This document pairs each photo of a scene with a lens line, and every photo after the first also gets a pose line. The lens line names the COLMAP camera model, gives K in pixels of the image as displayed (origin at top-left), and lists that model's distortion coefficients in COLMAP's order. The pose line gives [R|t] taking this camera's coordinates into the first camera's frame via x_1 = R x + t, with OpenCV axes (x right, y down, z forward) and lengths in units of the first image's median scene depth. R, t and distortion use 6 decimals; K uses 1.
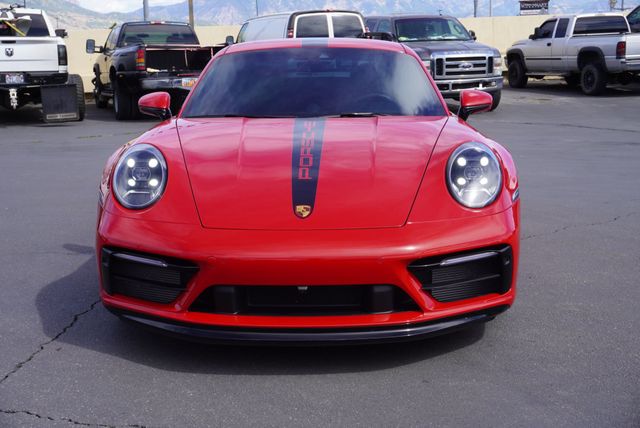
lens RADIAL K [[883.0, 0, 316.2], [0, 883.0, 217.9], [0, 0, 1]] dist [-0.004177, 0.000000]
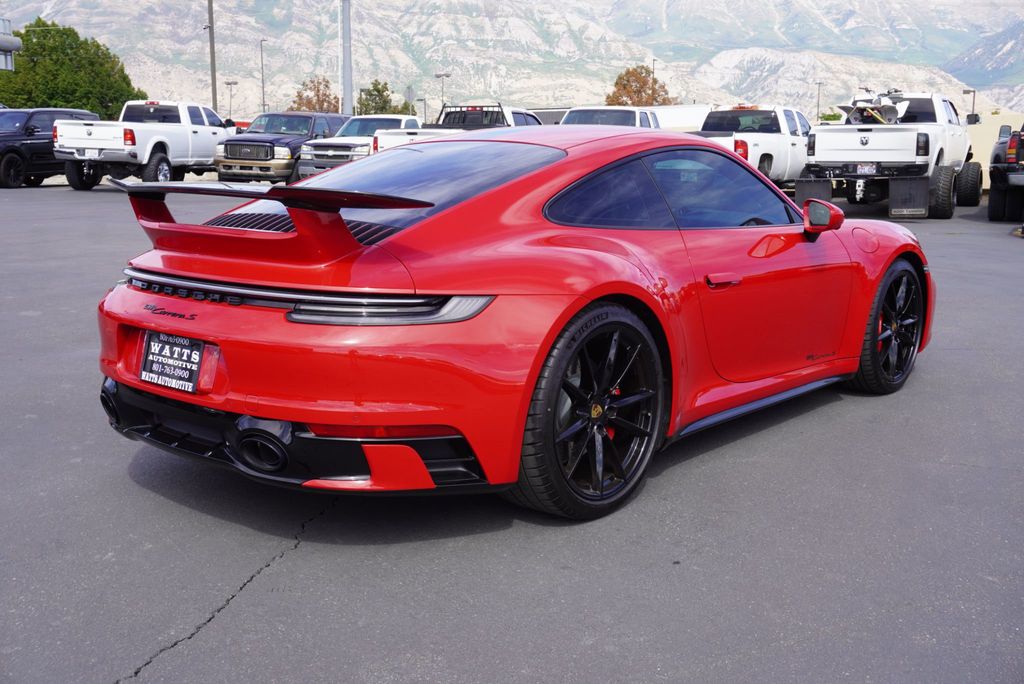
lens RADIAL K [[1097.6, 0, 513.3], [0, 1097.6, 342.8], [0, 0, 1]] dist [0.011425, 0.000000]
pose [[0.660800, 0.140688, -0.737259, 0.294724], [-0.140488, 0.988099, 0.062636, 0.004584], [0.737297, 0.062186, 0.672701, -0.053754]]
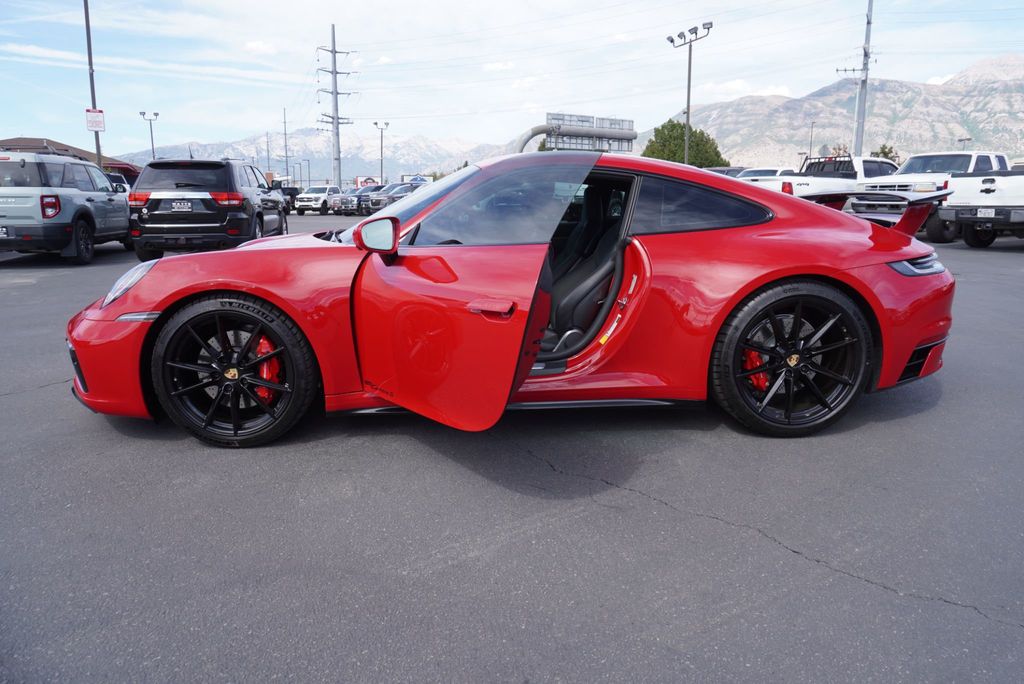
lens RADIAL K [[683.5, 0, 511.5], [0, 683.5, 334.6], [0, 0, 1]] dist [-0.049531, 0.024302]
pose [[0.036967, 0.201338, -0.978824, 0.245742], [-0.165531, 0.967196, 0.192695, -0.056066], [0.985511, 0.154903, 0.069082, 0.341650]]
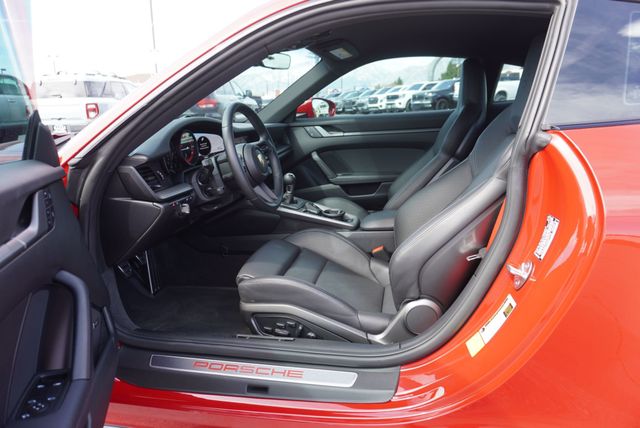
lens RADIAL K [[427.2, 0, 319.4], [0, 427.2, 211.8], [0, 0, 1]] dist [-0.049531, 0.024302]
pose [[-0.205992, 0.252650, -0.945376, 0.110812], [-0.131737, 0.950140, 0.282628, -0.052955], [0.969646, 0.182760, -0.162438, 0.366580]]
